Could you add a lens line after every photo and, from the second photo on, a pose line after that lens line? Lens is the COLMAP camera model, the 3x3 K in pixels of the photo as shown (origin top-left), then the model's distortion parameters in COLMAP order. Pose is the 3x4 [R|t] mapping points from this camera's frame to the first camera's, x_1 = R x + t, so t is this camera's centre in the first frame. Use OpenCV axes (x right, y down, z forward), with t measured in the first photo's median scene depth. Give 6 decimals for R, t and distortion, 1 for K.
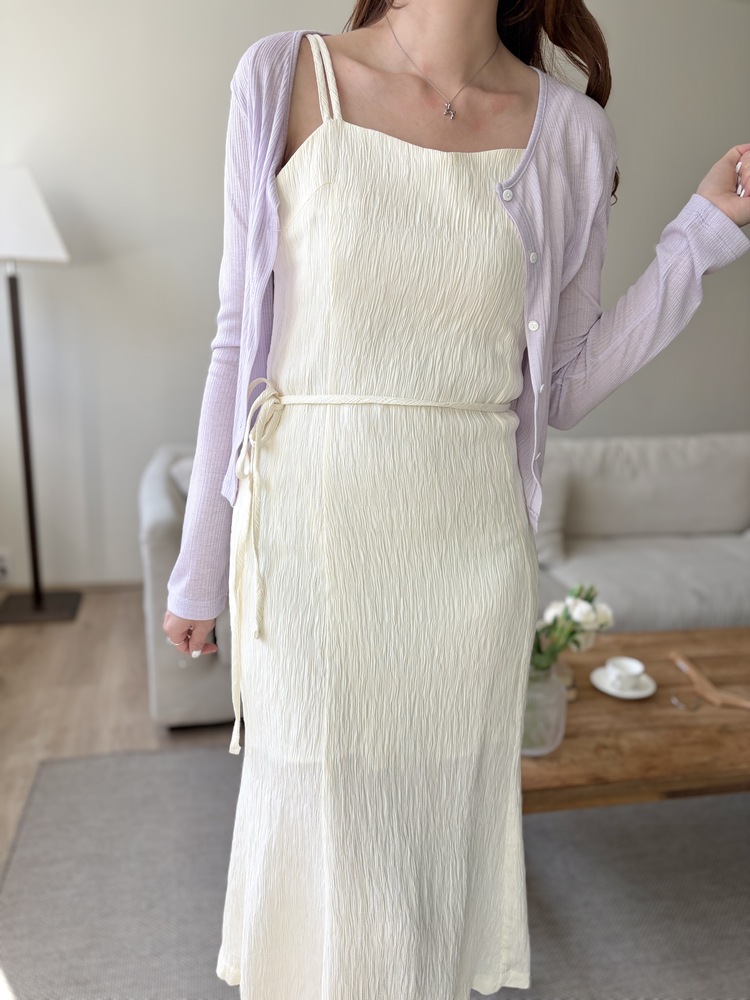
lens RADIAL K [[748.0, 0, 375.0], [0, 748.0, 500.0], [0, 0, 1]] dist [0.005385, -0.007728]
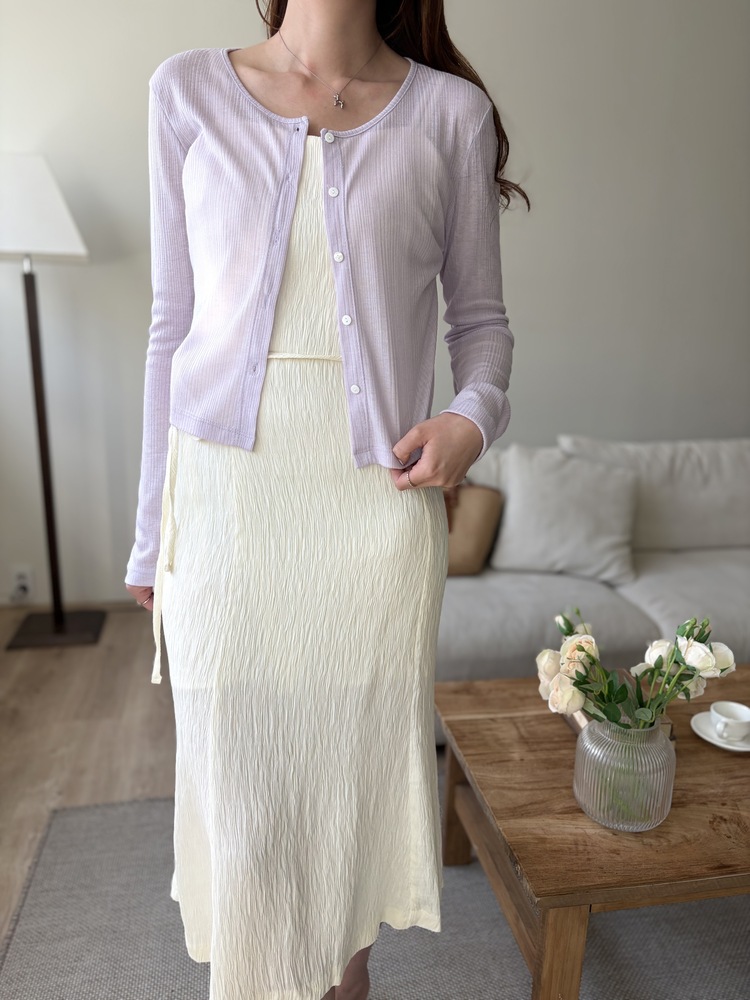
lens RADIAL K [[748.0, 0, 375.0], [0, 748.0, 500.0], [0, 0, 1]] dist [0.005385, -0.007728]
pose [[0.999099, -0.007743, -0.041717, -0.021650], [0.007388, 0.999935, -0.008652, -0.008126], [0.041782, 0.008336, 0.999092, 0.112501]]
